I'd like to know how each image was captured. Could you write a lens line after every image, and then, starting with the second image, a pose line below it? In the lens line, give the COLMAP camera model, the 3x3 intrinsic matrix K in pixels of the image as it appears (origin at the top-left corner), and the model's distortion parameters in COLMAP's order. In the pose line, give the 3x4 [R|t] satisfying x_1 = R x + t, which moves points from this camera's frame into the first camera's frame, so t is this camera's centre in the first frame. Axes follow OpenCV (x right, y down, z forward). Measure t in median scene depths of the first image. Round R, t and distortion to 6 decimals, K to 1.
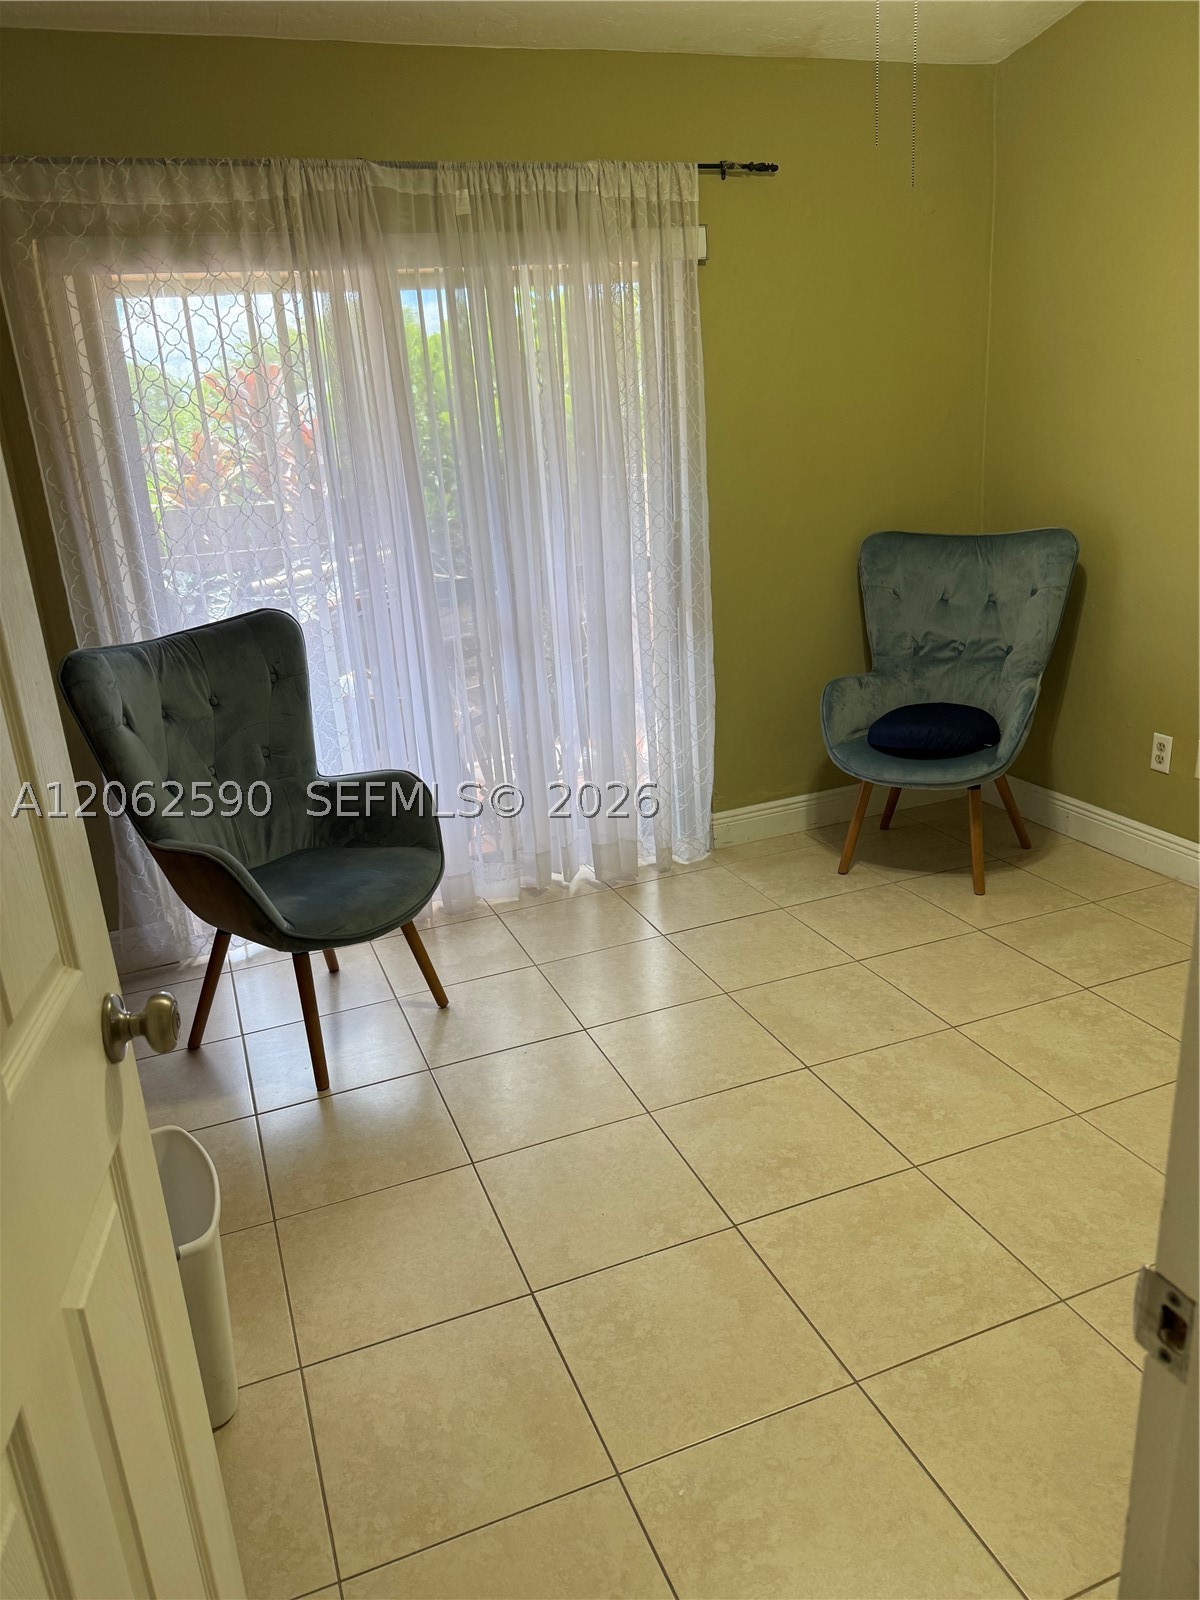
lens RADIAL K [[1121.3, 0, 600.0], [0, 1121.3, 800.0], [0, 0, 1]] dist [0.002941, -0.024511]
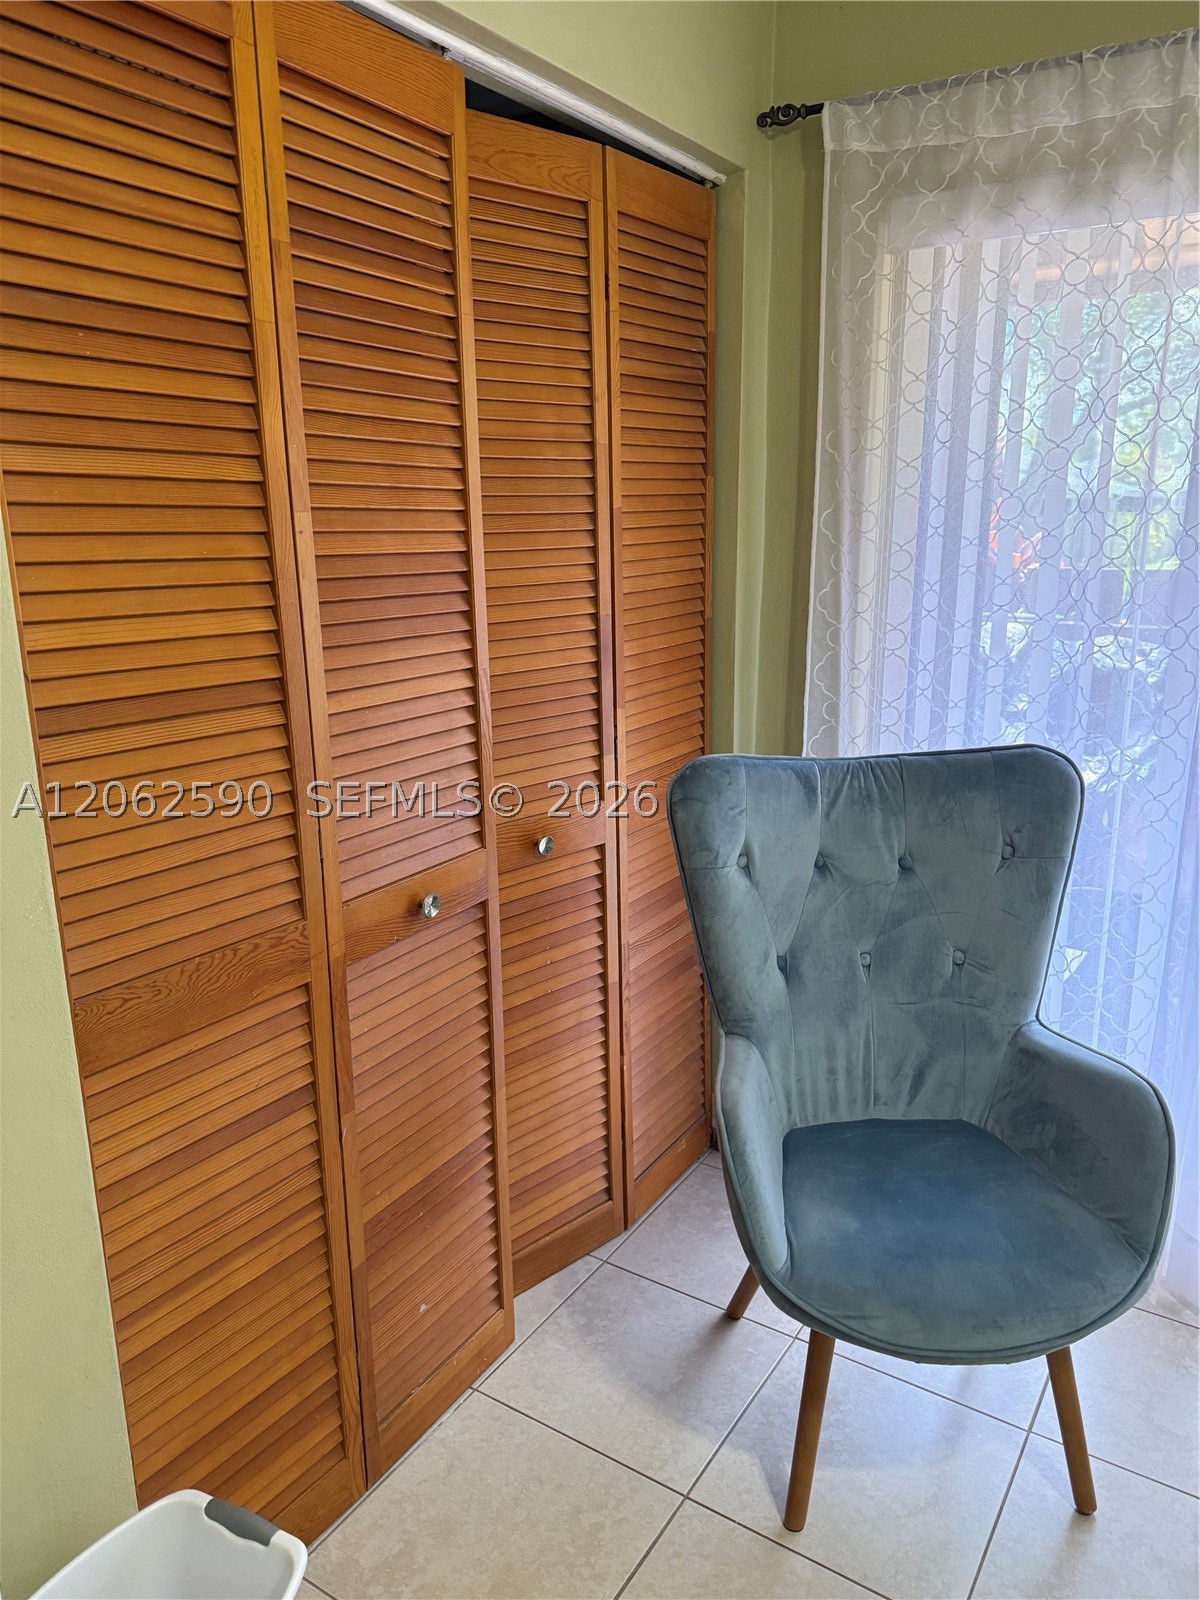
lens RADIAL K [[1121.3, 0, 600.0], [0, 1121.3, 800.0], [0, 0, 1]] dist [0.002941, -0.024511]
pose [[0.571009, 0.258282, -0.779256, 0.068592], [-0.274811, 0.954593, 0.115026, -0.155406], [0.773581, 0.148467, 0.616060, 0.448133]]
